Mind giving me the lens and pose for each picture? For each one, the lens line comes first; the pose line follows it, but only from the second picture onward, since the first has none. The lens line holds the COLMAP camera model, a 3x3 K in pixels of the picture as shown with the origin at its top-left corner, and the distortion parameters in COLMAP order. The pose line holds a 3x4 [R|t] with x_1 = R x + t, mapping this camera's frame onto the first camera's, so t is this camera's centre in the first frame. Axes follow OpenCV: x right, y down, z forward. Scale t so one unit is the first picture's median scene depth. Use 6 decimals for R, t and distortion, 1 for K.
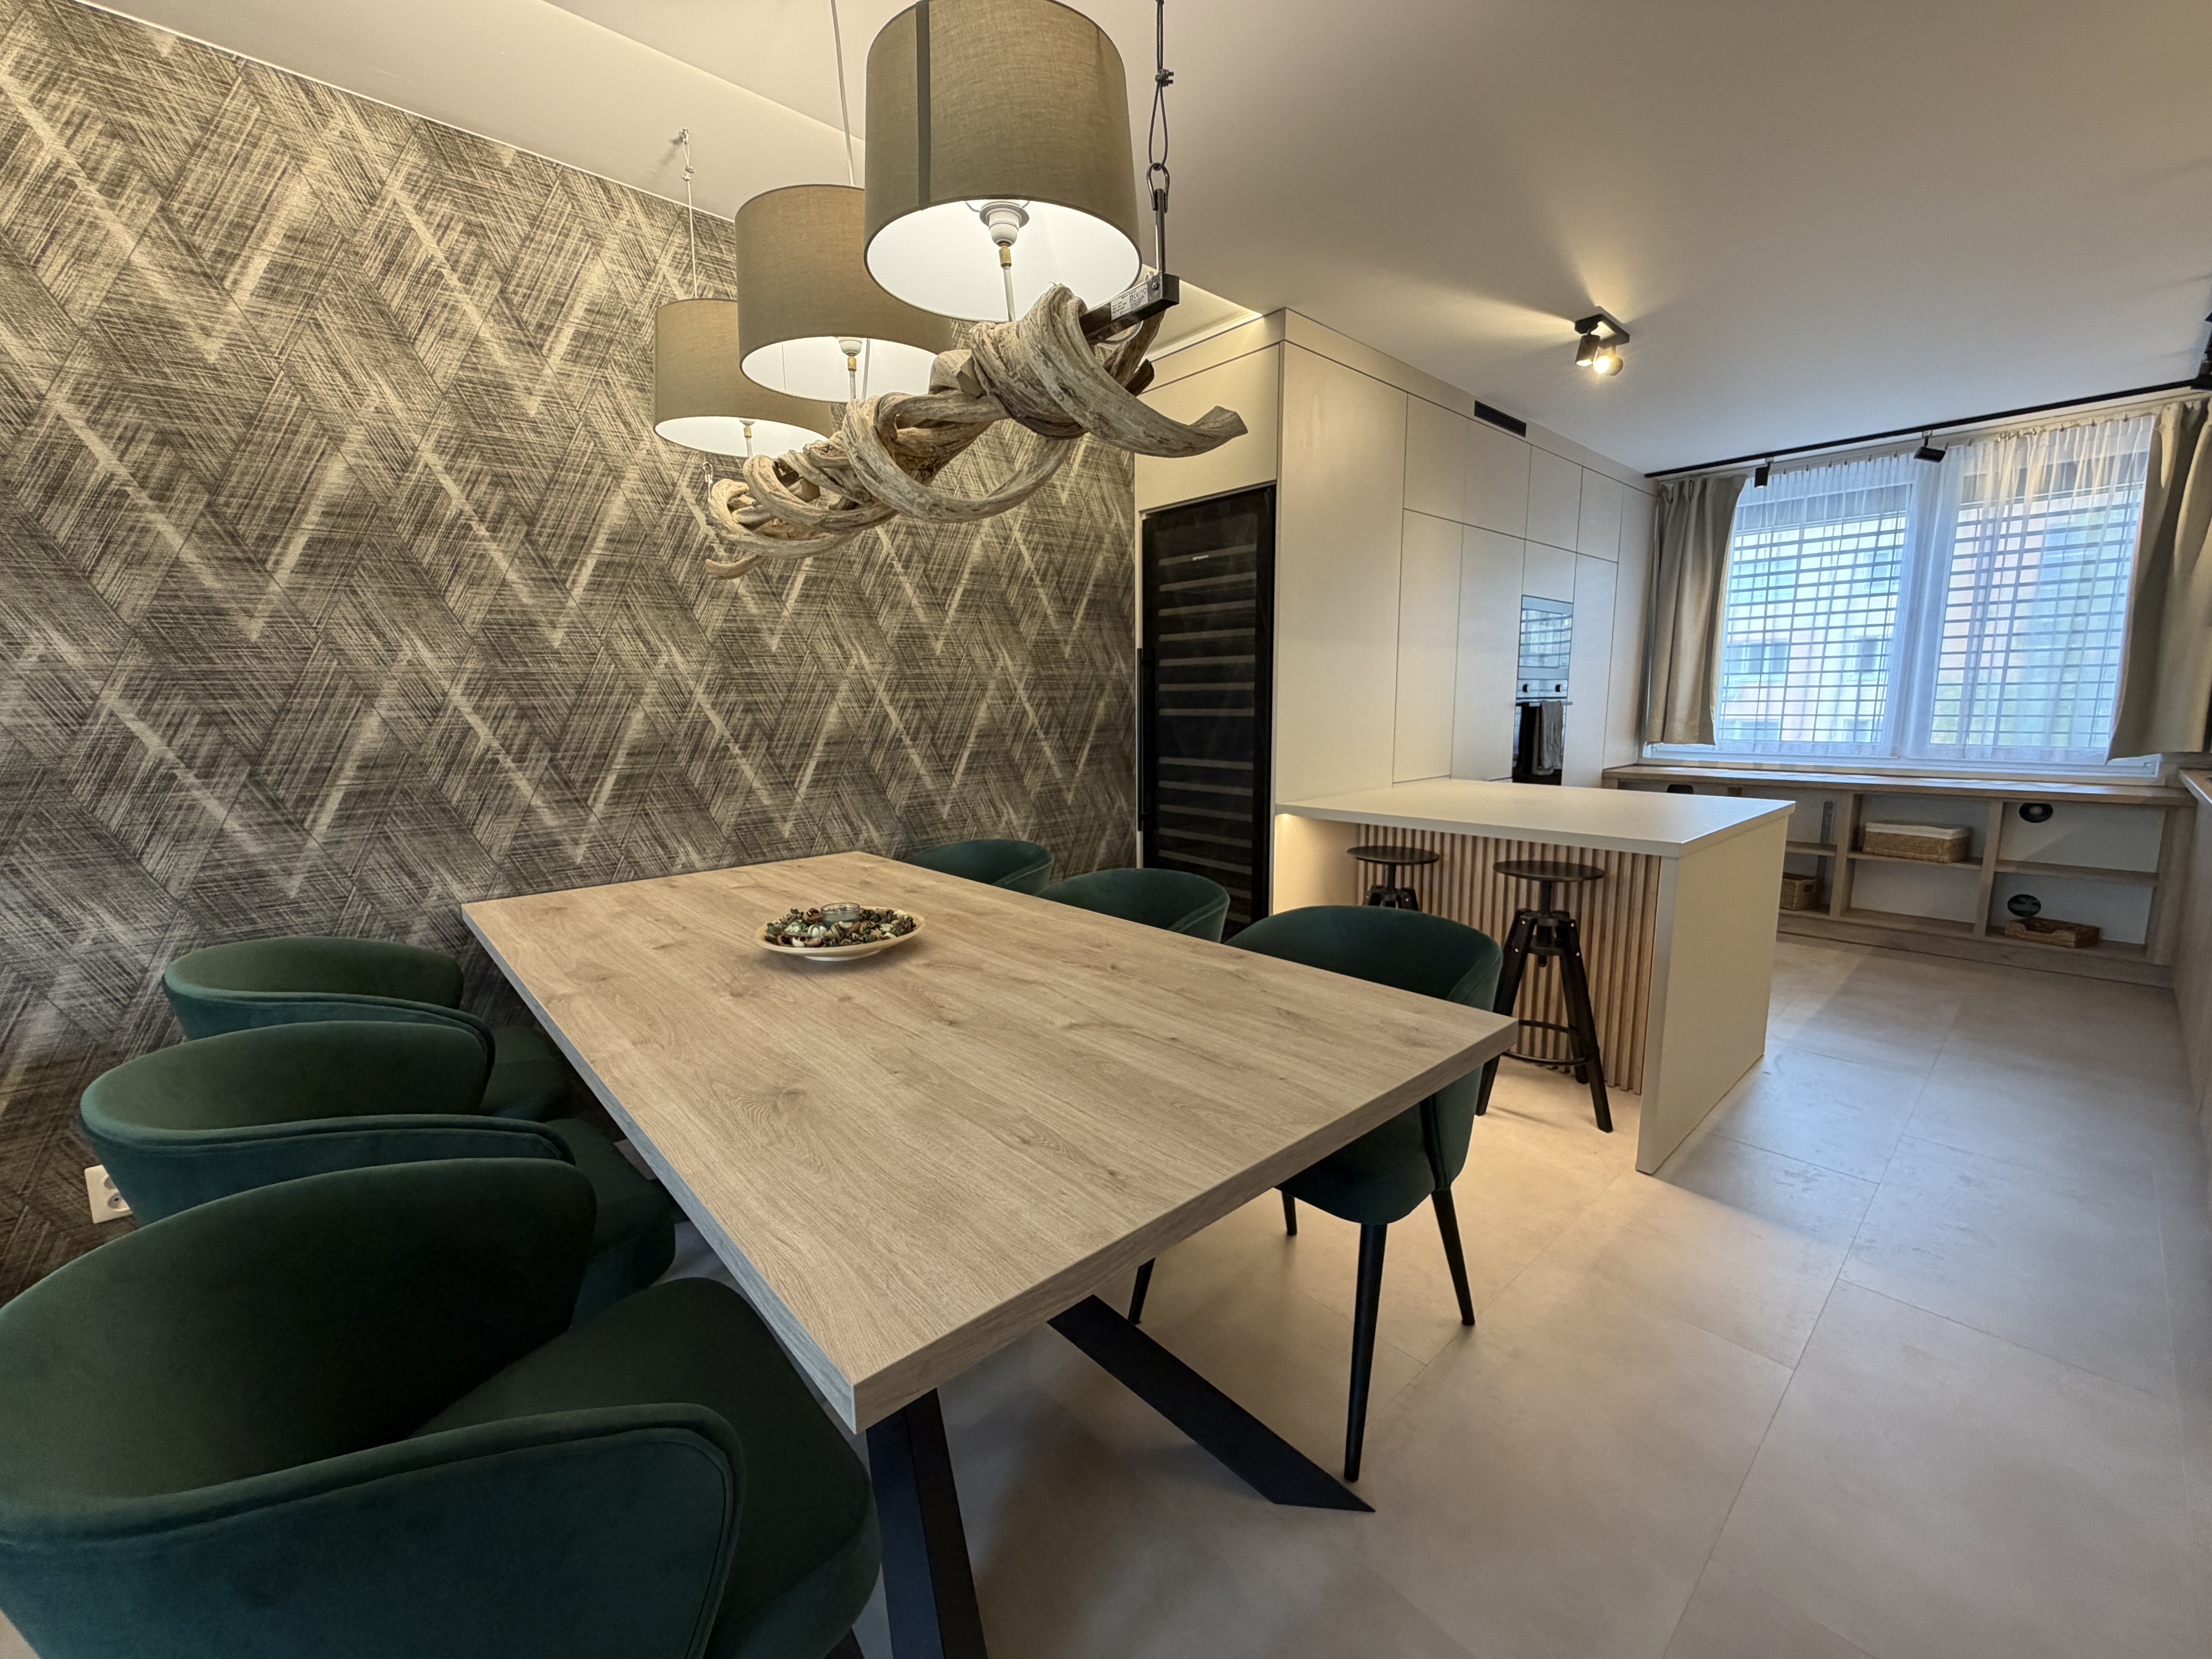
lens RADIAL K [[881.8, 0, 1092.9], [0, 881.8, 832.5], [0, 0, 1]] dist [-0.000645, -0.000009]
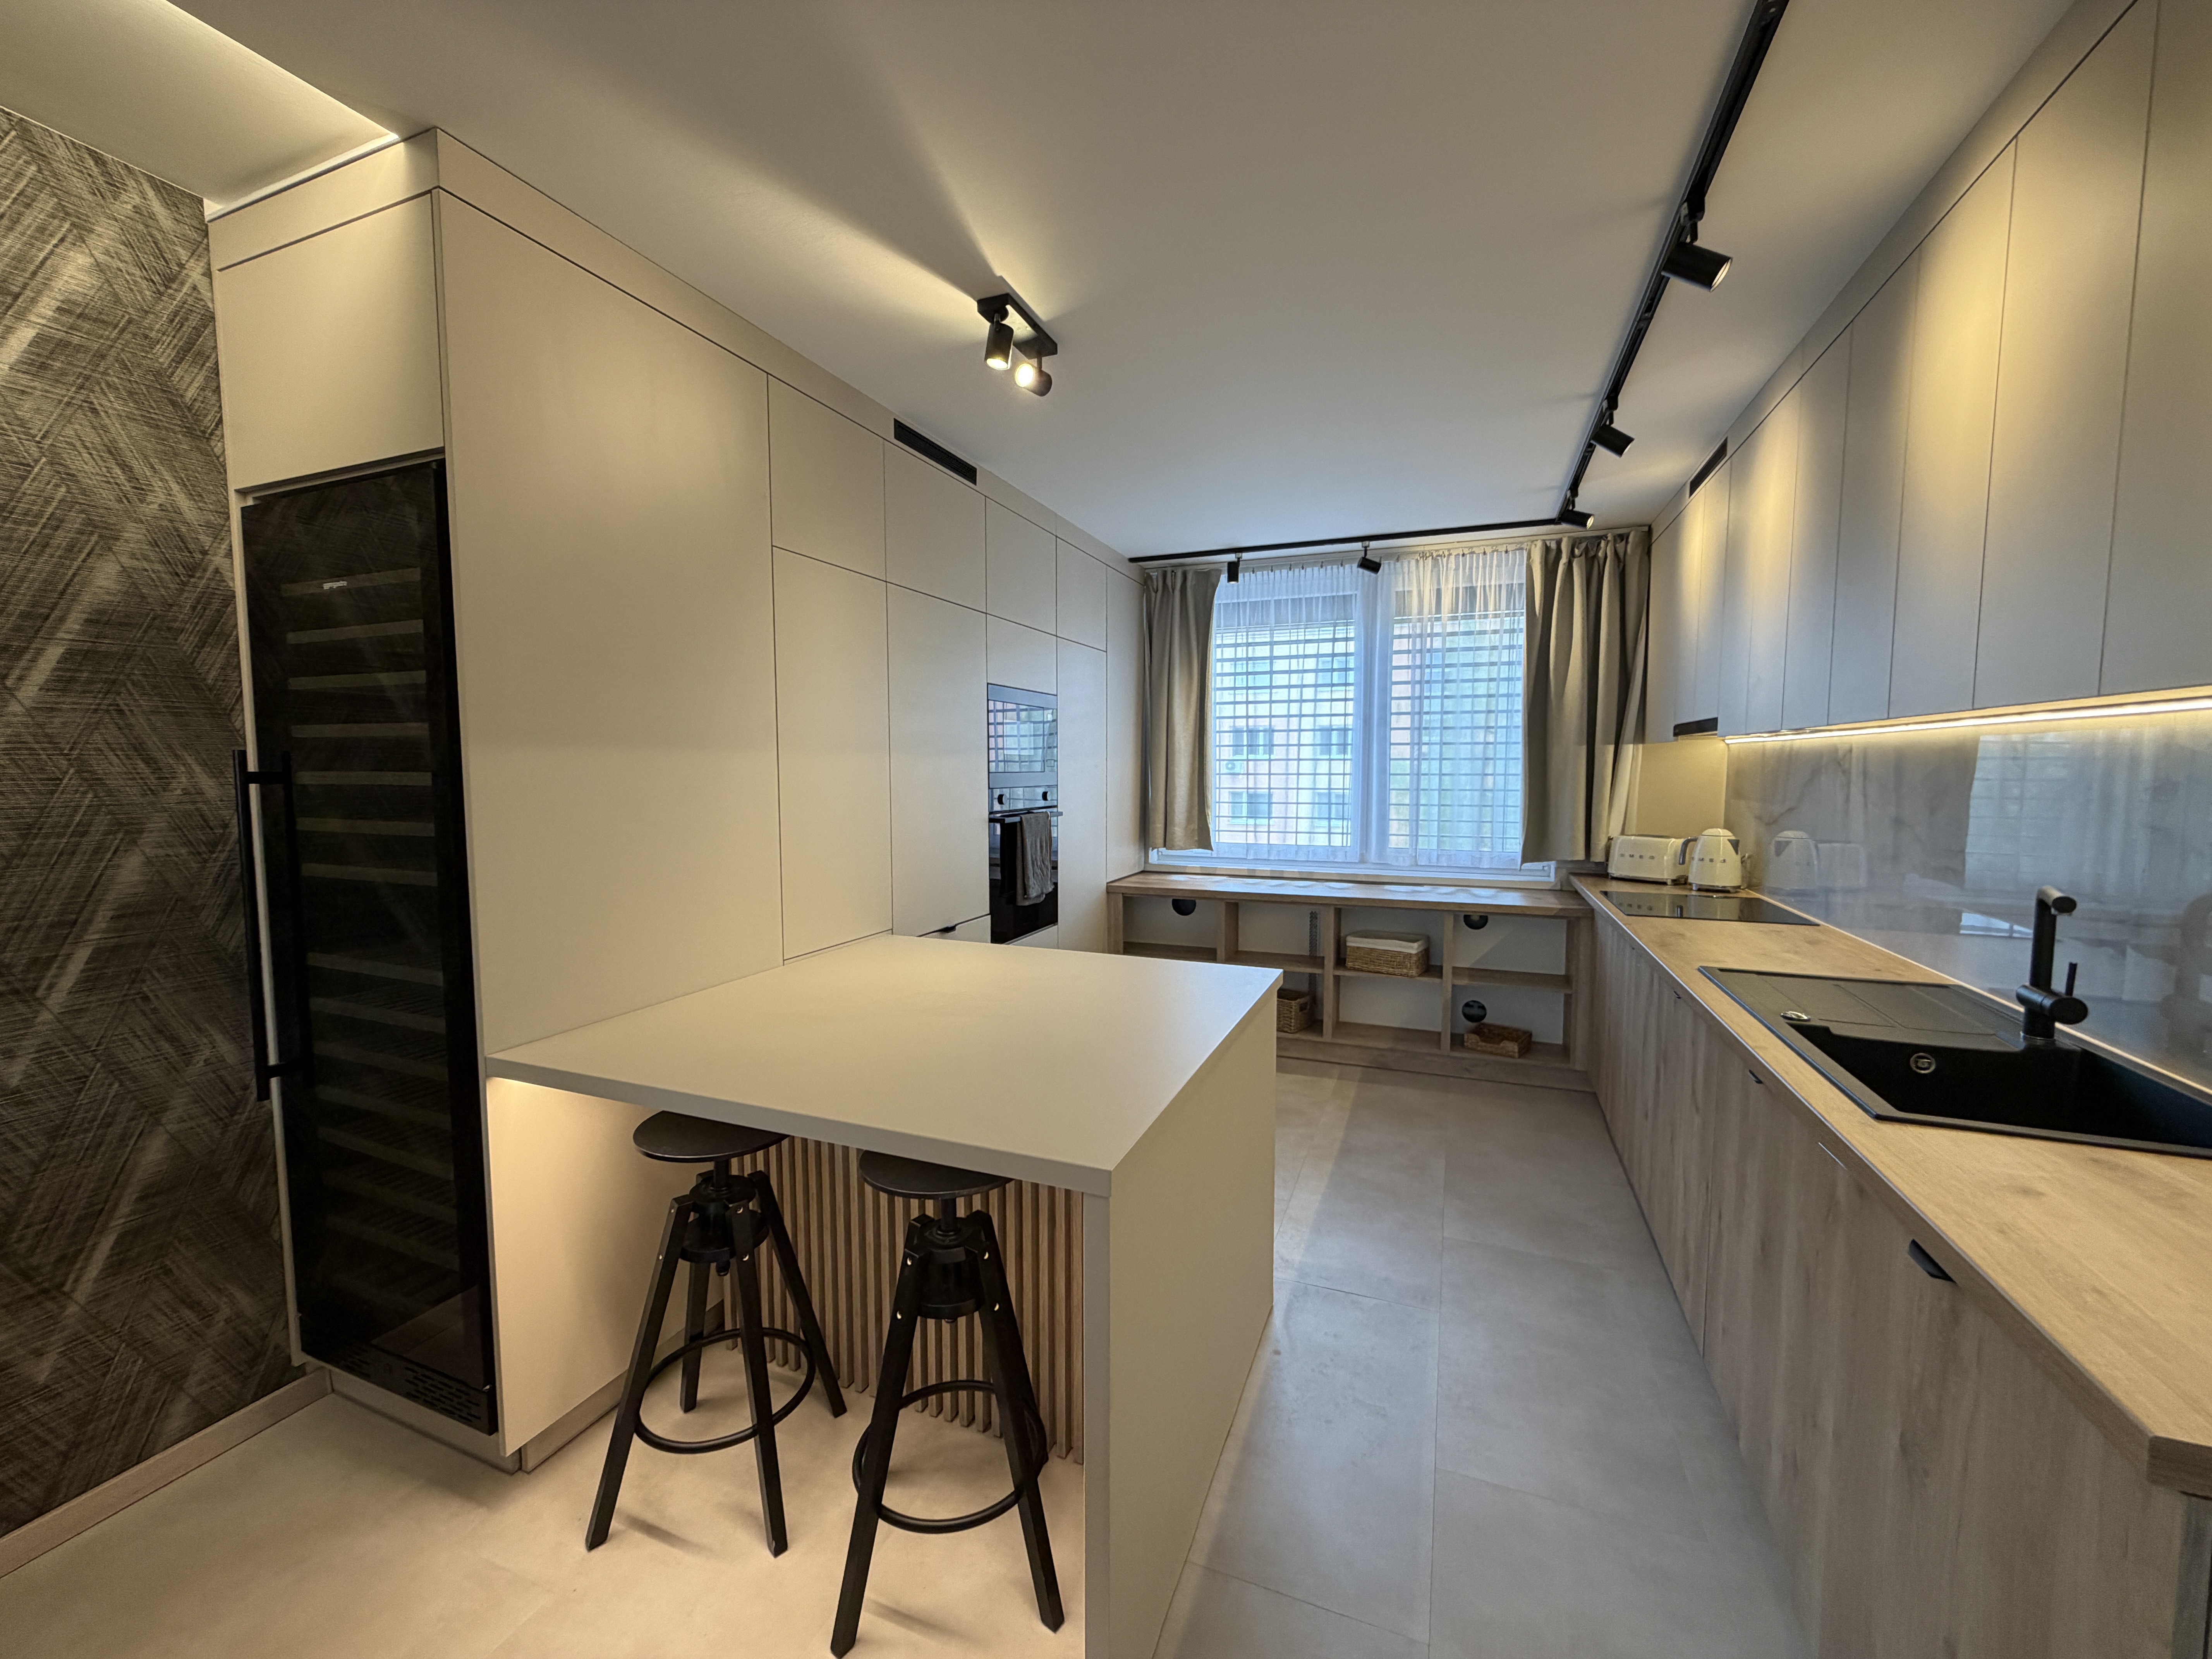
lens RADIAL K [[881.8, 0, 1092.9], [0, 881.8, 832.5], [0, 0, 1]] dist [-0.000645, -0.000009]
pose [[0.897912, -0.022894, 0.439579, 0.224195], [0.056236, 0.996429, -0.062975, -0.082614], [-0.436567, 0.081266, 0.895994, 0.267891]]
